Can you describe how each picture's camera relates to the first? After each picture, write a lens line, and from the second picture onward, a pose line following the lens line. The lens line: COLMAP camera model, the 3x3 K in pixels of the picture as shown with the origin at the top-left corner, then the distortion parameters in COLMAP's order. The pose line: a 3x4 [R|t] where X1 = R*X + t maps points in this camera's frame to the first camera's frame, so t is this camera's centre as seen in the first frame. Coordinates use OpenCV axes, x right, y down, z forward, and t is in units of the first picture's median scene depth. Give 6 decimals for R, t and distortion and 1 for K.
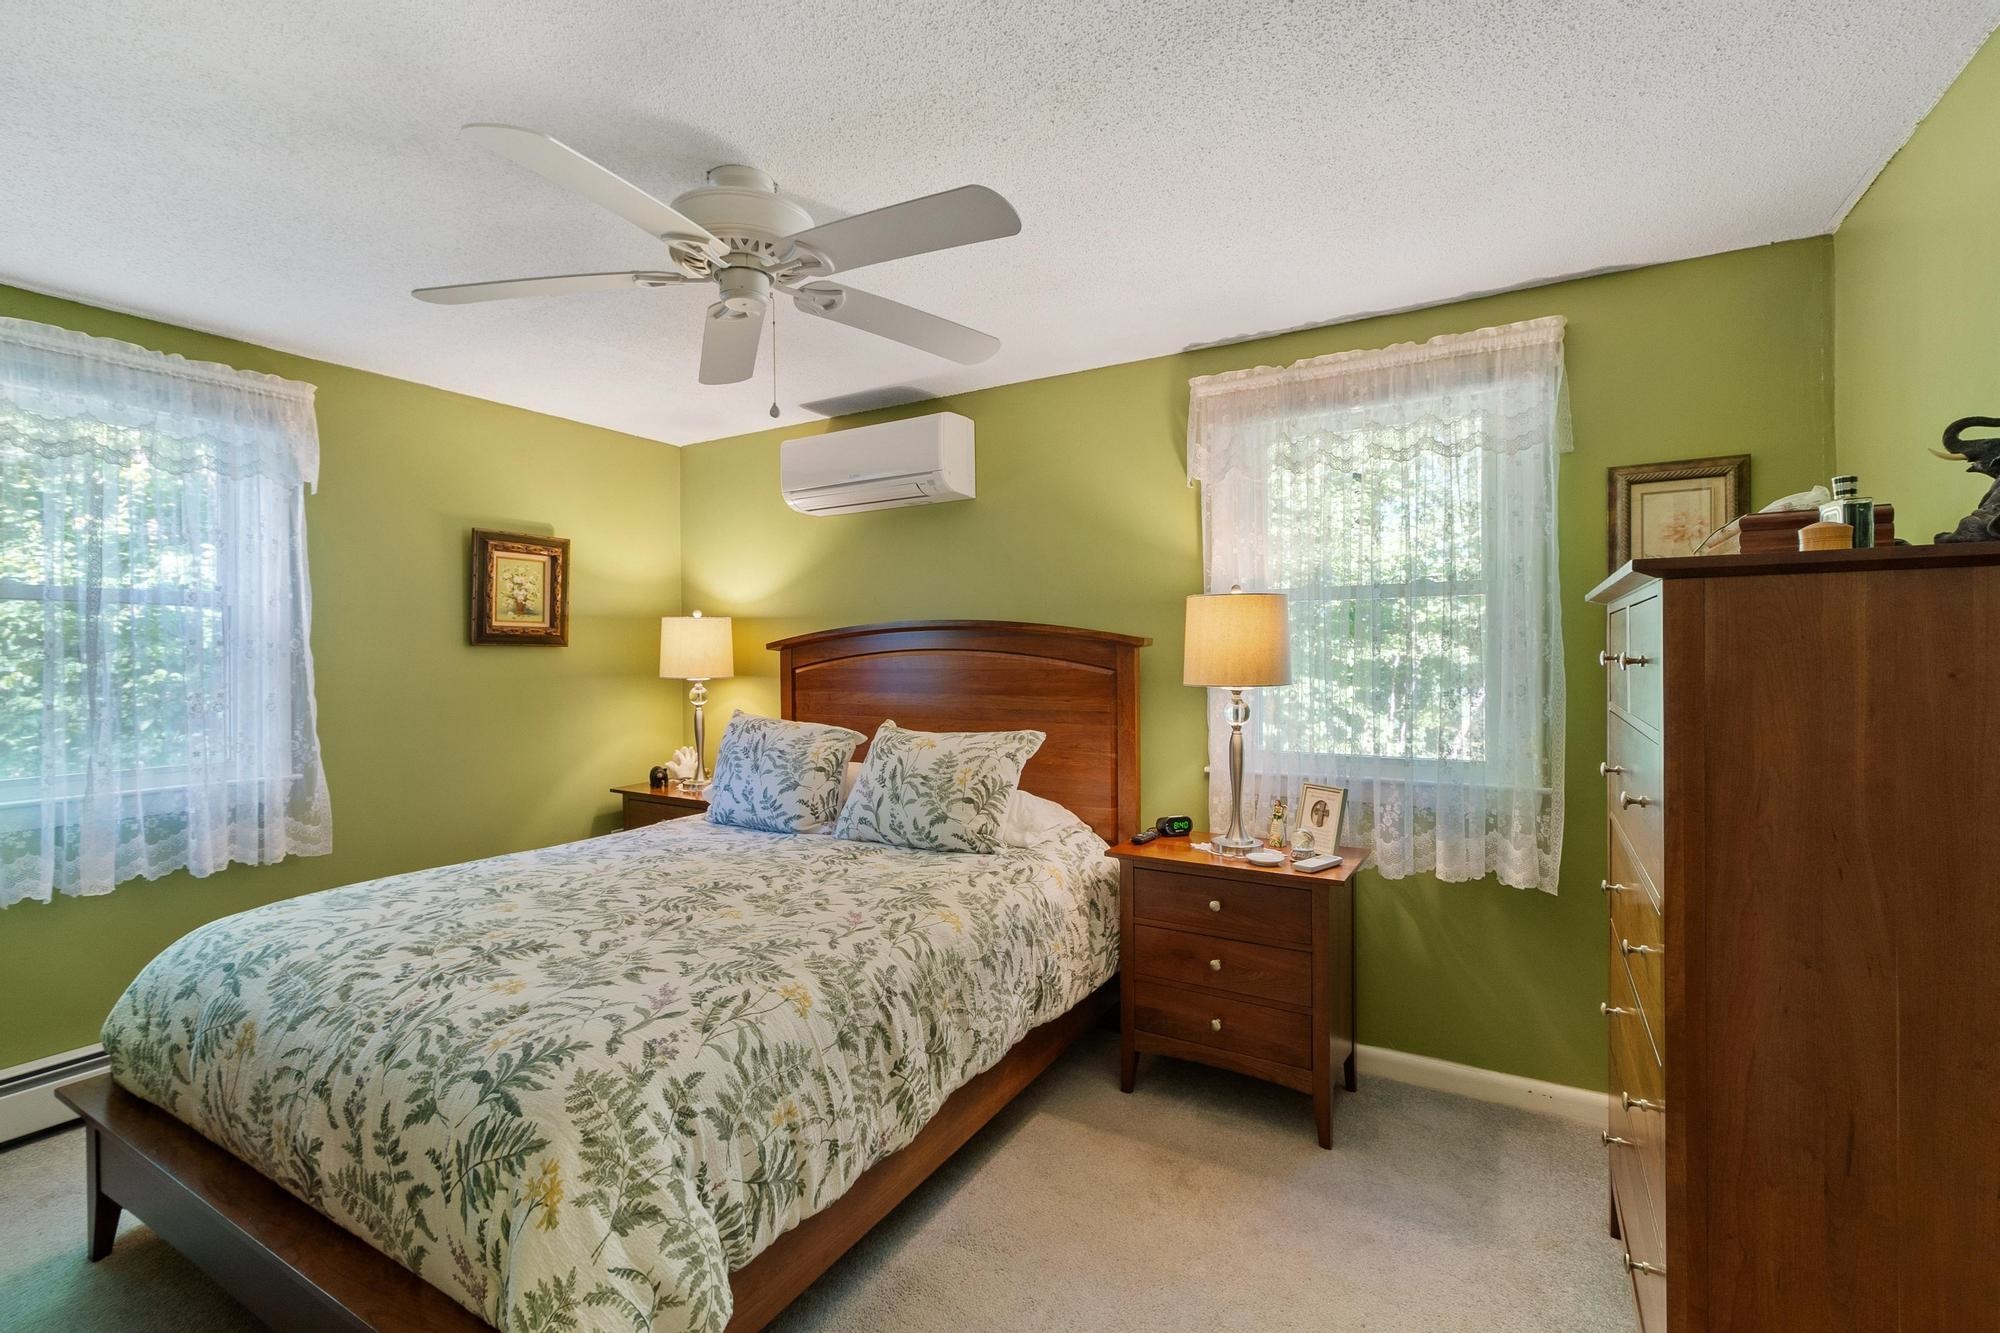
lens RADIAL K [[880.5, 0, 995.3], [0, 880.5, 664.5], [0, 0, 1]] dist [0.000218, -0.001297]
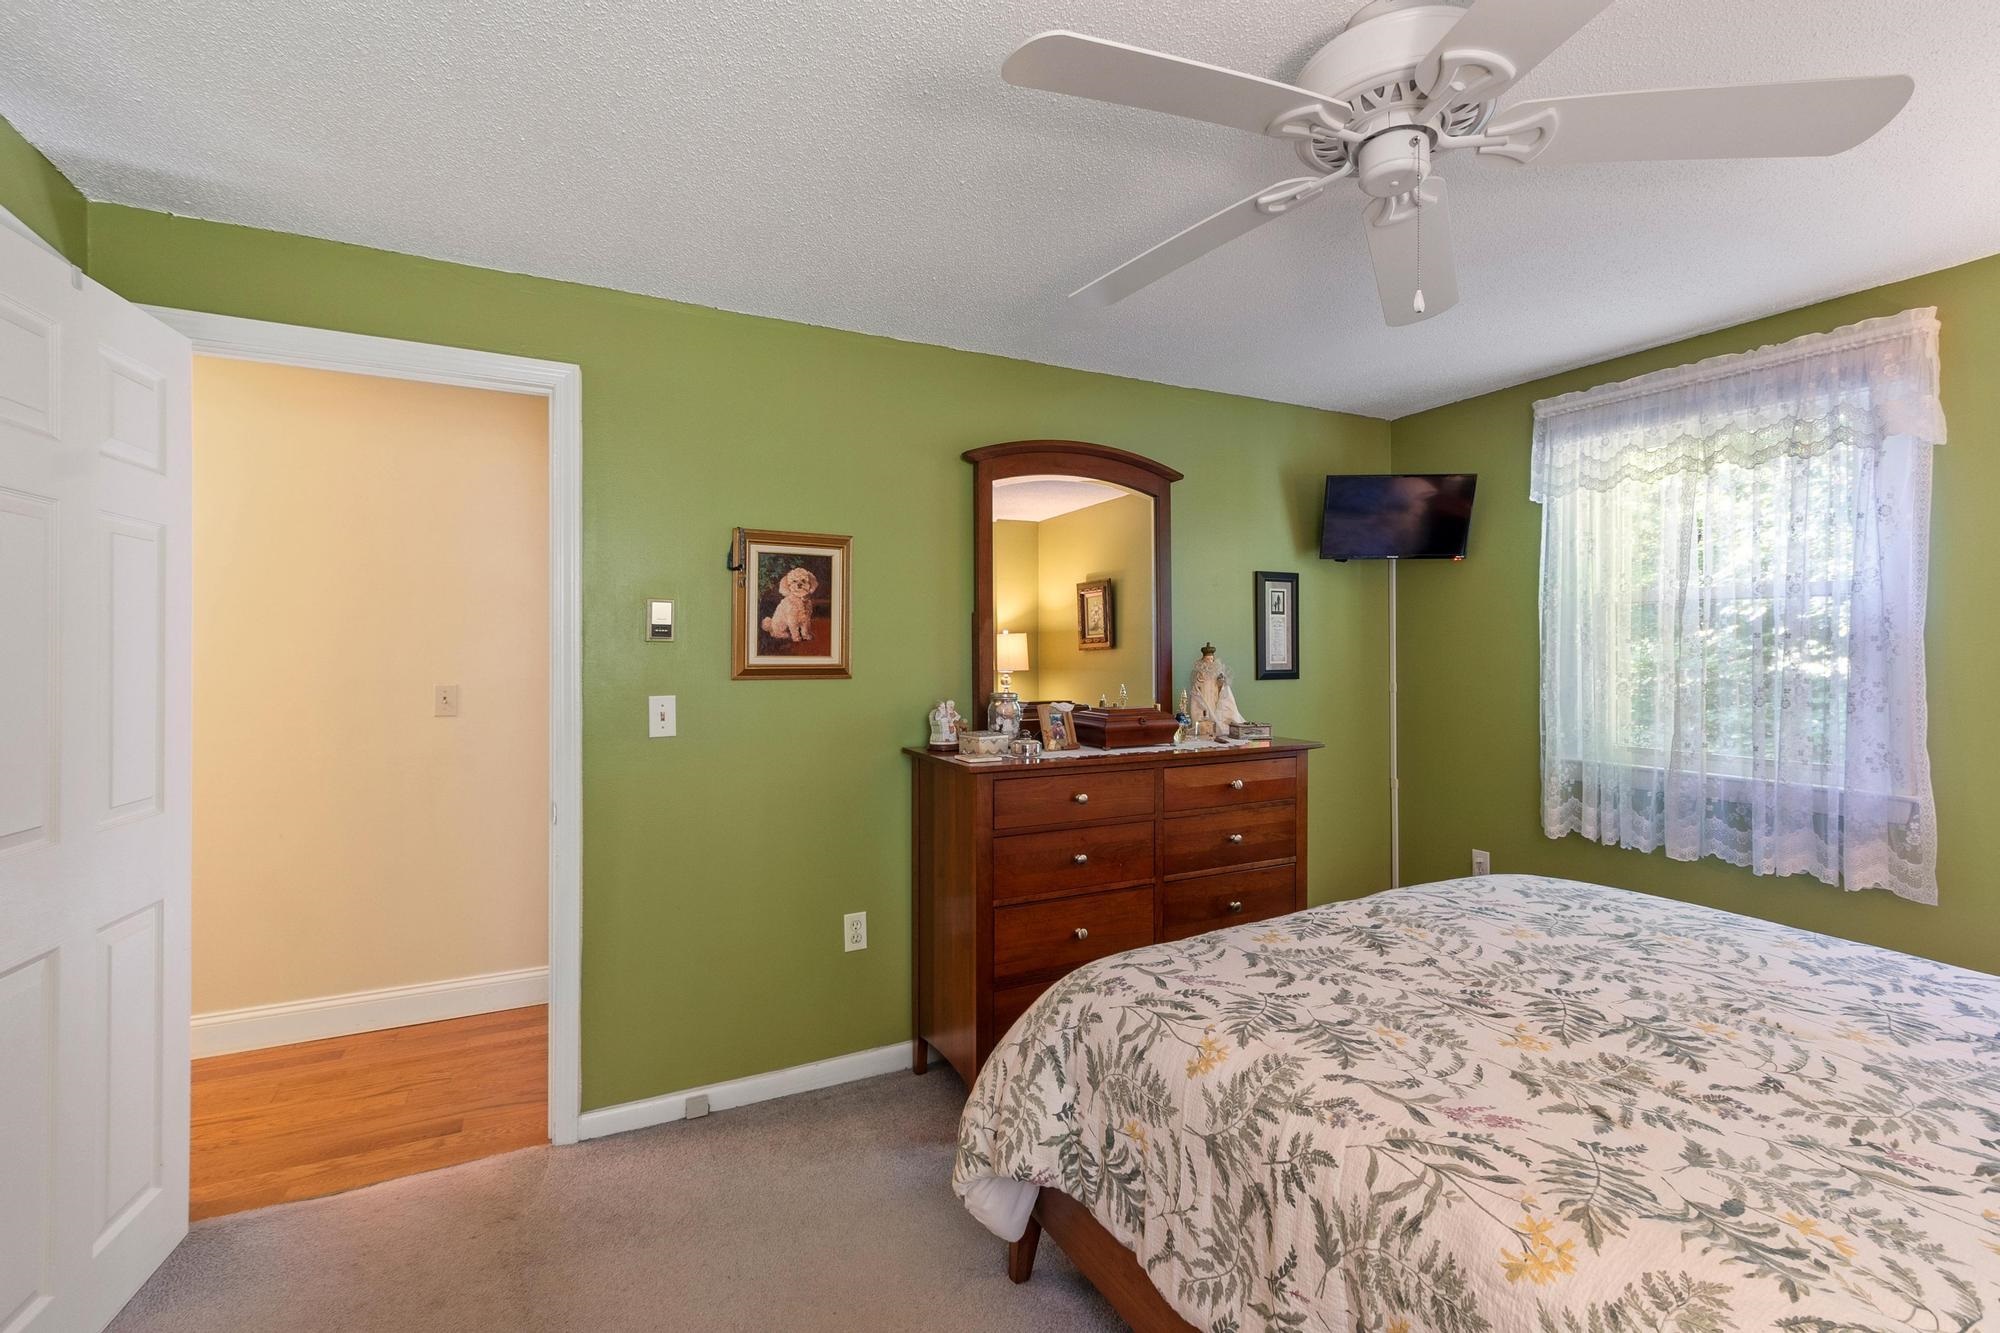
lens RADIAL K [[880.5, 0, 995.5], [0, 880.5, 646.0], [0, 0, 1]] dist [0.000218, -0.001297]
pose [[-0.528699, 0.004308, -0.848799, 0.537537], [-0.007349, 0.999926, 0.009652, -0.023084], [0.848778, 0.011341, -0.528628, 1.128729]]
